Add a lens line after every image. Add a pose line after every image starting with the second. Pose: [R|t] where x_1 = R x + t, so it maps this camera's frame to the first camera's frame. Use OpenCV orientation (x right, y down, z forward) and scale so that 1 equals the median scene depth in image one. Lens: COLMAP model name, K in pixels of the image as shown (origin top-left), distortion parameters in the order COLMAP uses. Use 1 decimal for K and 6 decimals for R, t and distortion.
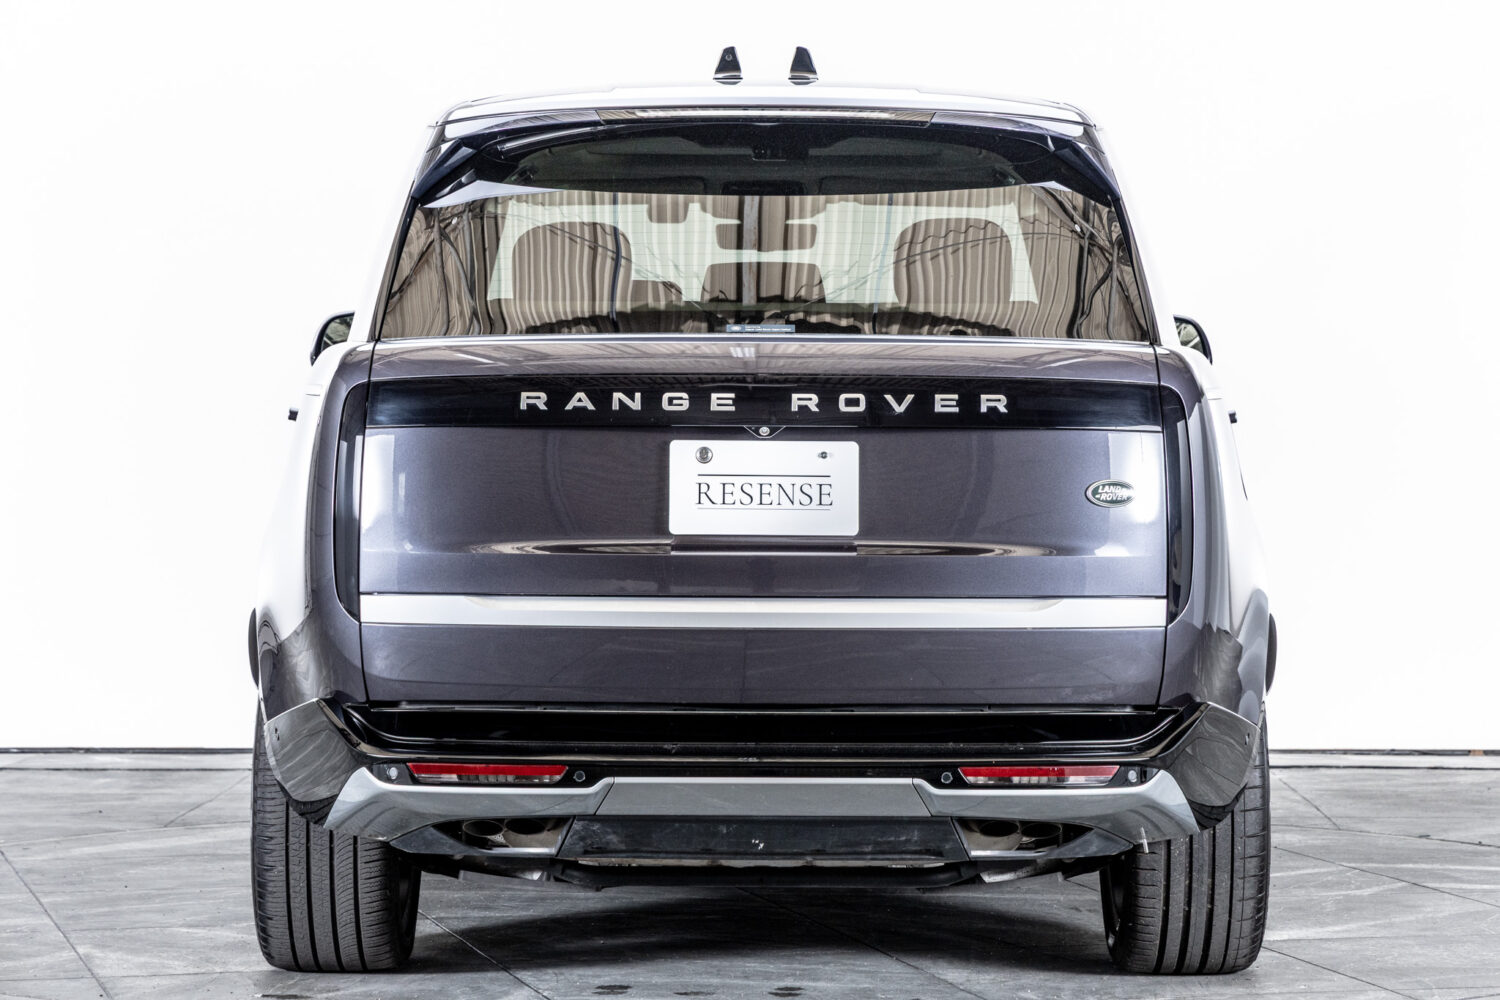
lens RADIAL K [[4267.0, 0, 750.0], [0, 4267.0, 500.0], [0, 0, 1]] dist [0.180993, -3.886066]
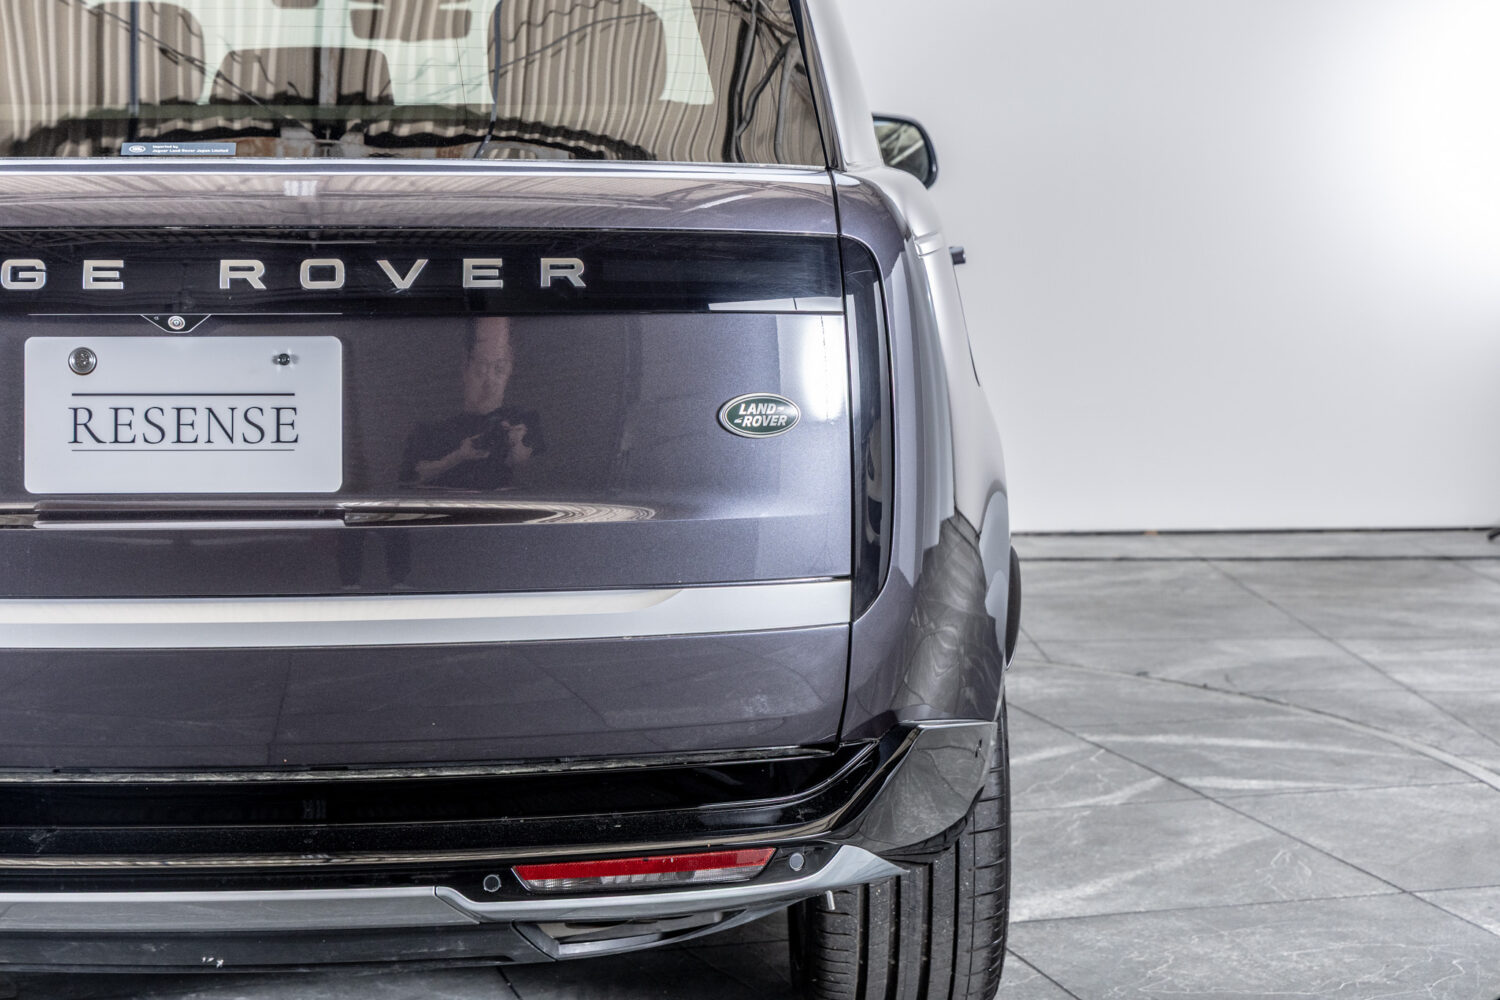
lens RADIAL K [[3010.0, 0, 749.1], [0, 3010.0, 498.2], [0, 0, 1]] dist [-0.043725, -0.180926]
pose [[0.999180, -0.008287, 0.039630, 0.064008], [0.004864, 0.996308, 0.085714, -0.026194], [-0.040195, -0.085451, 0.995531, 0.552319]]
